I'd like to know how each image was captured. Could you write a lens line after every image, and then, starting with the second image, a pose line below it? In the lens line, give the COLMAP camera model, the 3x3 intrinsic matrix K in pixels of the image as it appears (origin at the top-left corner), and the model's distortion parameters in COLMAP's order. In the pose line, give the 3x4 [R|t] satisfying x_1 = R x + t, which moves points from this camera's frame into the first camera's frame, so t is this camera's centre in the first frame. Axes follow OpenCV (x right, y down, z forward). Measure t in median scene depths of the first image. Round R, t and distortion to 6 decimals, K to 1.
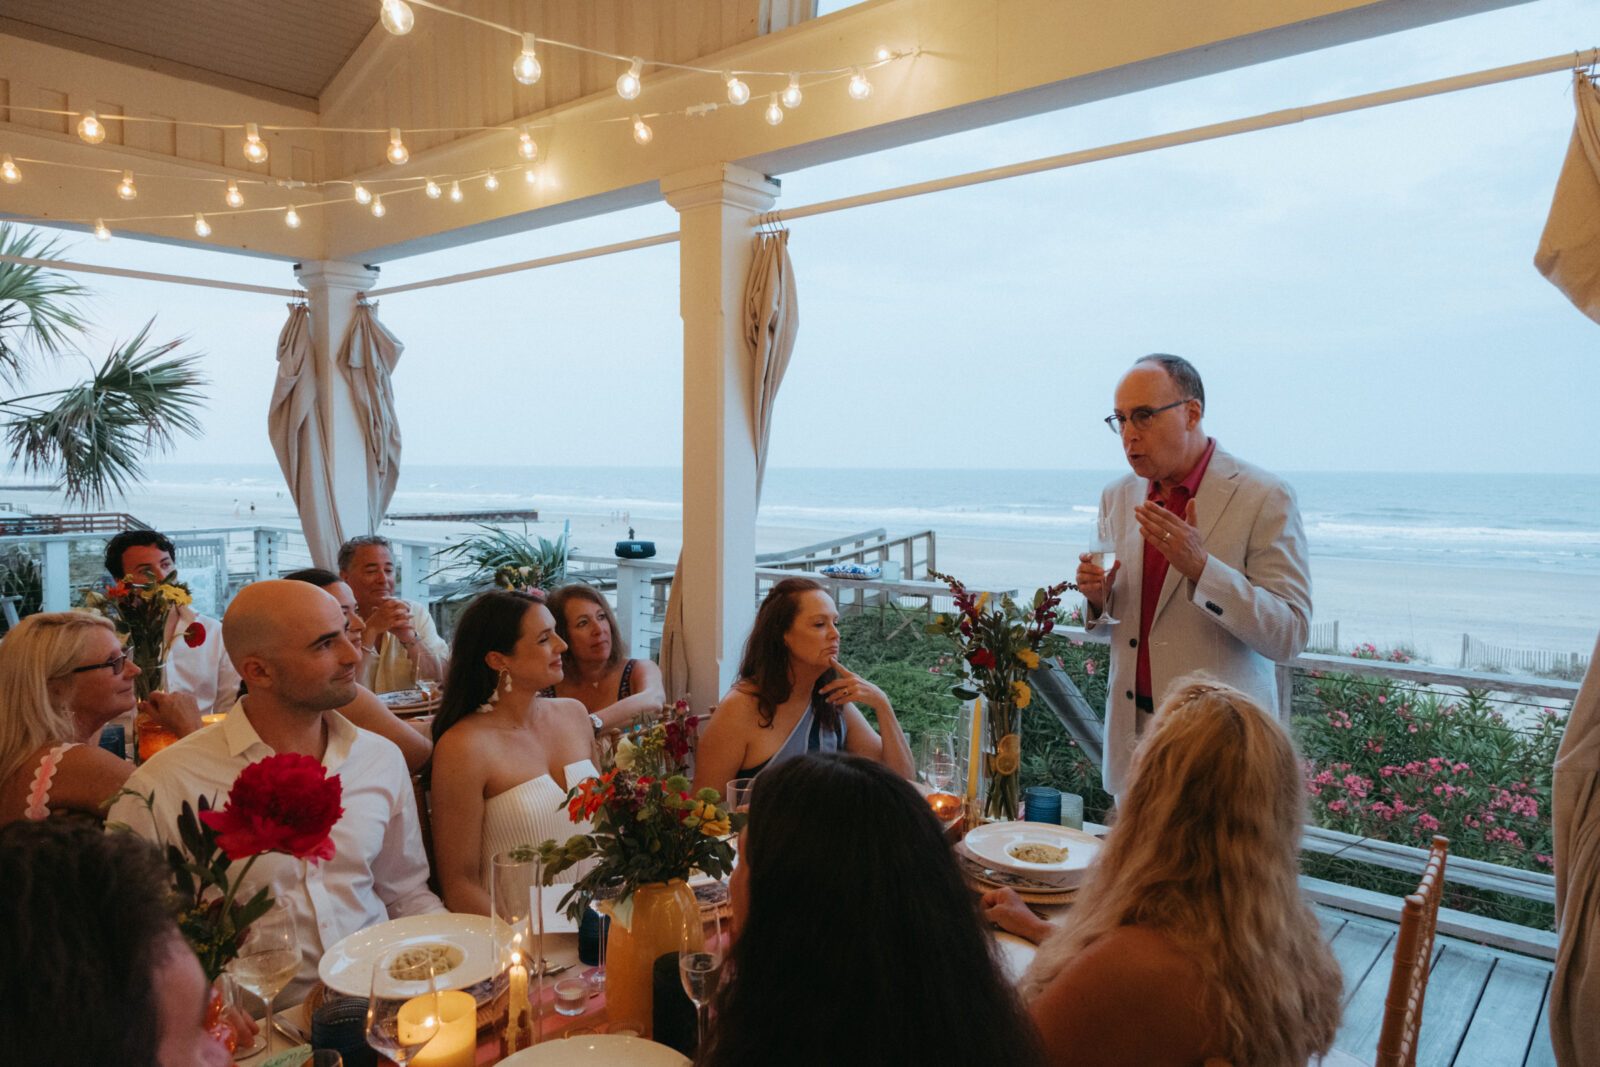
lens RADIAL K [[1068.2, 0, 800.0], [0, 1068.2, 533.5], [0, 0, 1]] dist [-0.000975, -0.021509]
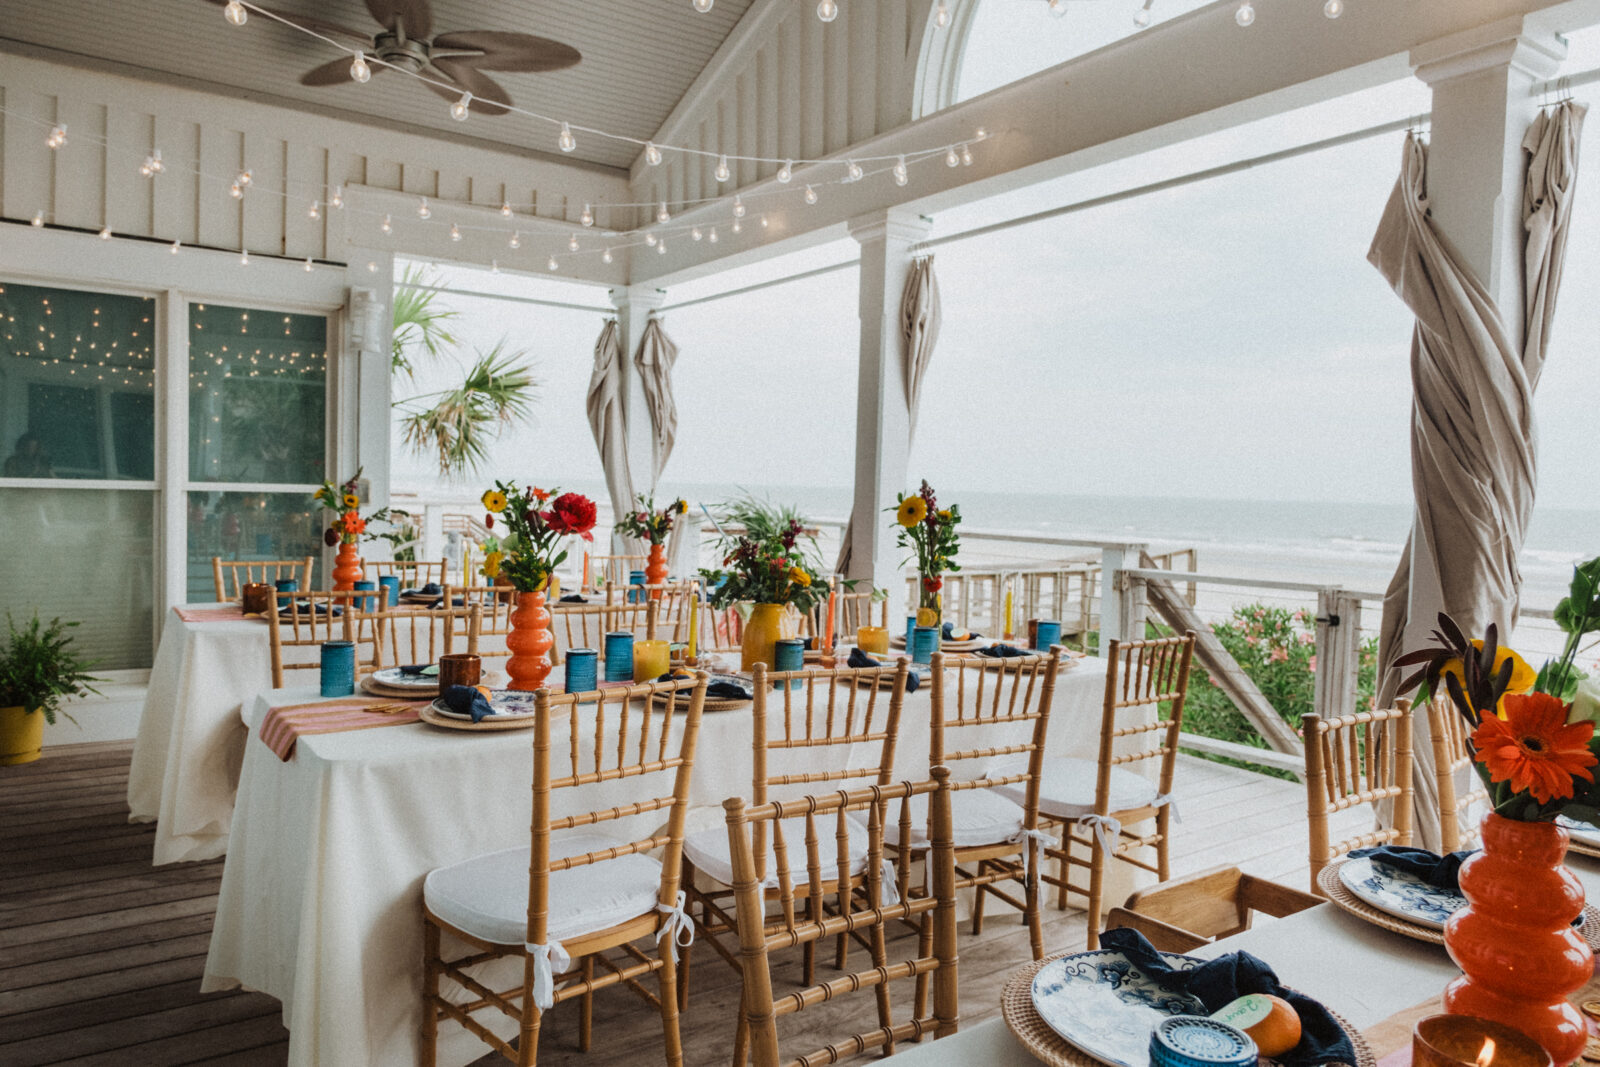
lens RADIAL K [[1068.2, 0, 800.0], [0, 1068.2, 533.5], [0, 0, 1]] dist [-0.000975, -0.021509]
pose [[0.965288, 0.033922, -0.258977, 0.131678], [-0.039518, 0.999084, -0.016435, 0.074577], [0.258183, 0.026098, 0.965744, -0.258820]]
